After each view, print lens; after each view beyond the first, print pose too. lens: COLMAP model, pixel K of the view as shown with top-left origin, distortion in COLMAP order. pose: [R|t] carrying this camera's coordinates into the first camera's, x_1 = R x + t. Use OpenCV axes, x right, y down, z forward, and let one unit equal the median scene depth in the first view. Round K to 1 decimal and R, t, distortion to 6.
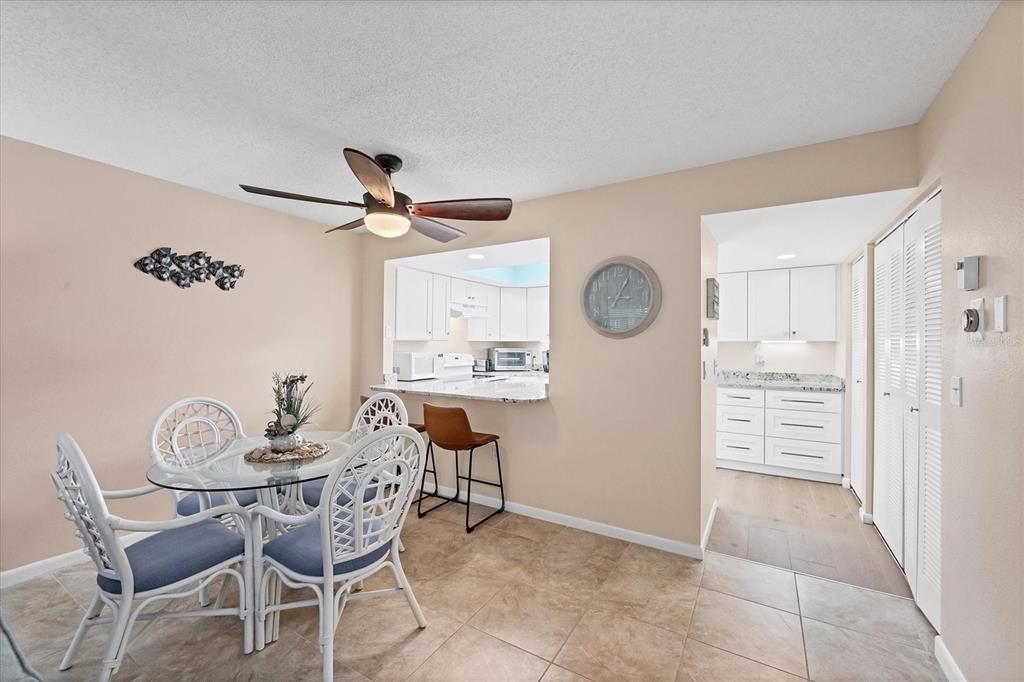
lens RADIAL K [[418.7, 0, 505.5], [0, 418.7, 342.6], [0, 0, 1]] dist [-0.010571, 0.000103]
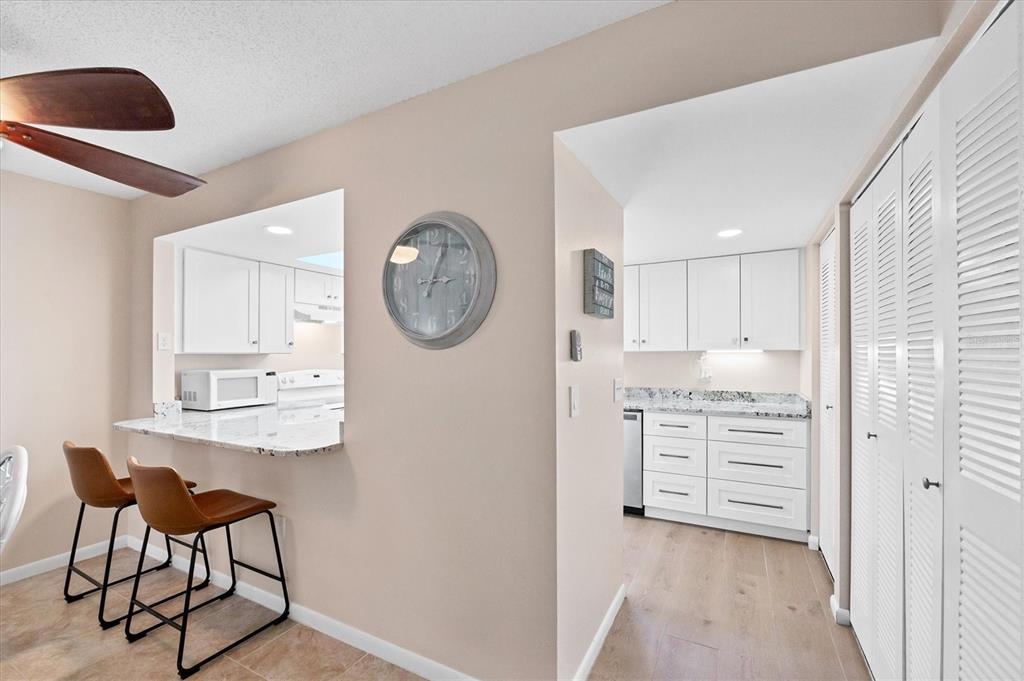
lens RADIAL K [[418.7, 0, 498.6], [0, 418.7, 353.8], [0, 0, 1]] dist [-0.010571, 0.000103]
pose [[0.999534, -0.007724, 0.029545, 0.279338], [0.007678, 0.999969, 0.001660, -0.002446], [-0.029557, -0.001432, 0.999562, 0.322734]]
